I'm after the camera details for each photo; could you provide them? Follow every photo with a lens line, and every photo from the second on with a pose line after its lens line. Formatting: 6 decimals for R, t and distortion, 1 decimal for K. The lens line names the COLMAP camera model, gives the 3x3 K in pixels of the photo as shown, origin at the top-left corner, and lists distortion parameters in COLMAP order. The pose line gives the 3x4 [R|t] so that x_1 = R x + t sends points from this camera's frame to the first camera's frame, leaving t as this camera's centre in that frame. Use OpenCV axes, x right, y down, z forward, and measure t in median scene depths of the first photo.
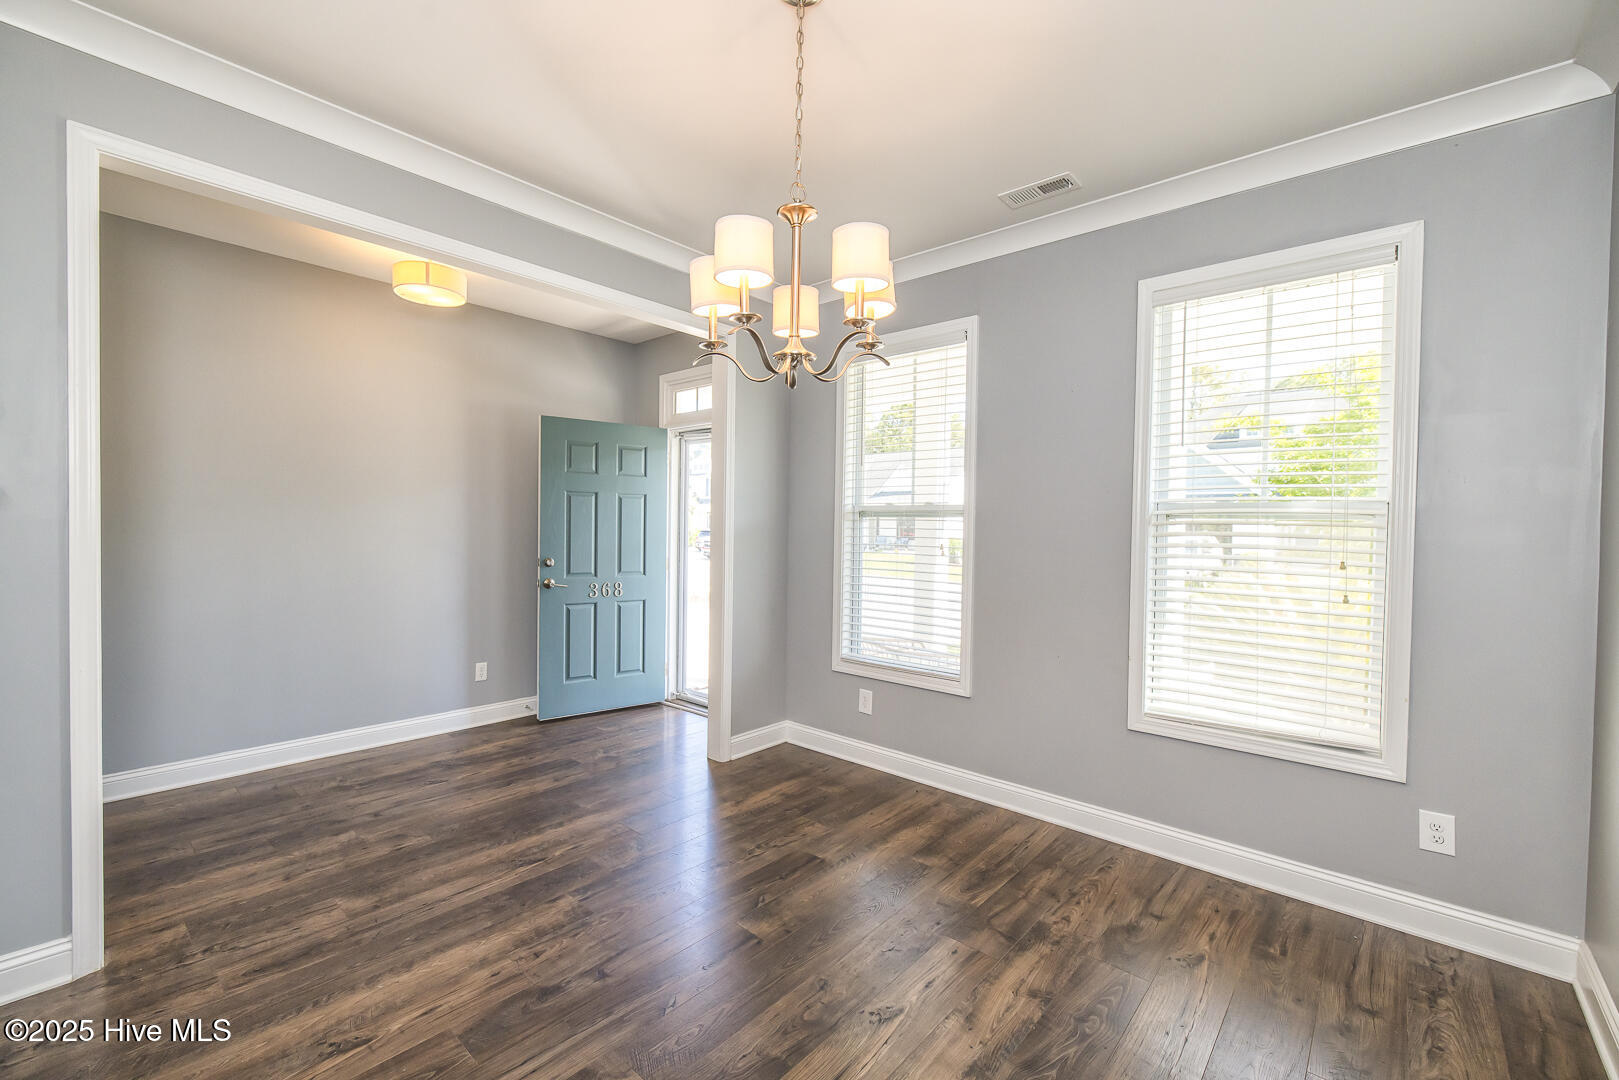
lens RADIAL K [[686.9, 0, 809.5], [0, 686.9, 540.0], [0, 0, 1]] dist [0.001325, 0.000354]
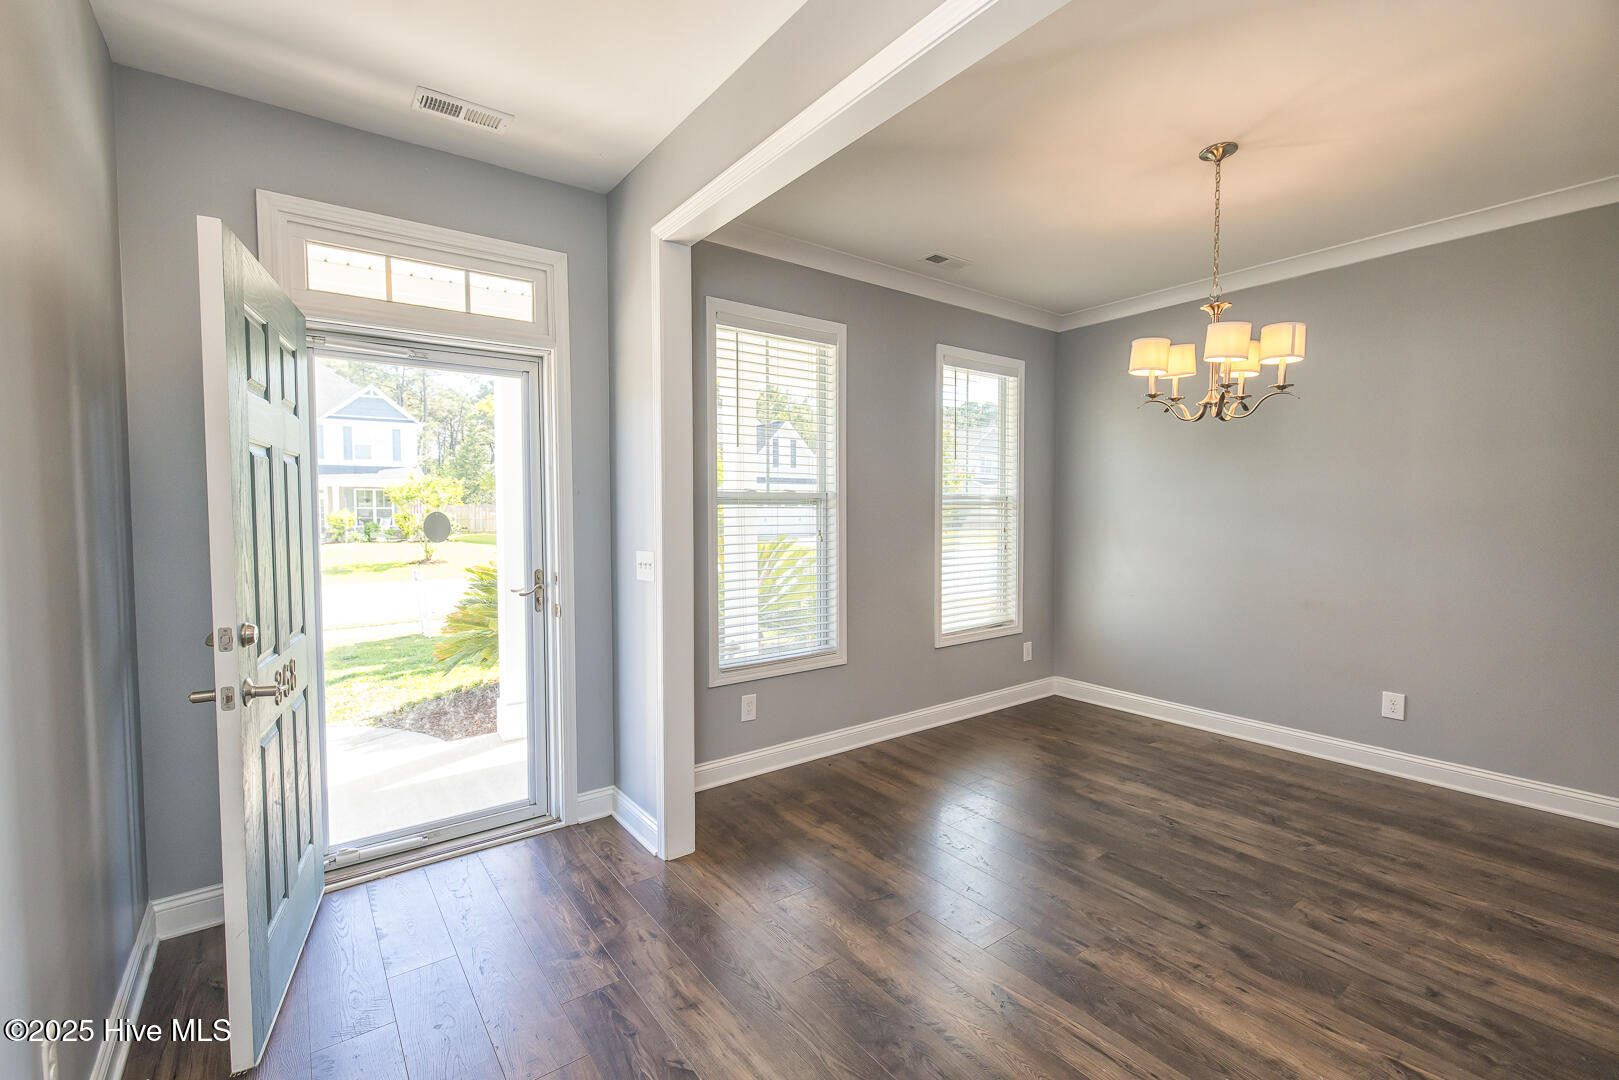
lens RADIAL K [[691.5, 0, 809.5], [0, 691.5, 540.0], [0, 0, 1]] dist [-0.000547, -0.000665]
pose [[0.196877, -0.058598, 0.978676, -1.175481], [0.024973, 0.998188, 0.054742, -0.051916], [-0.980110, 0.013663, 0.197983, 1.102215]]
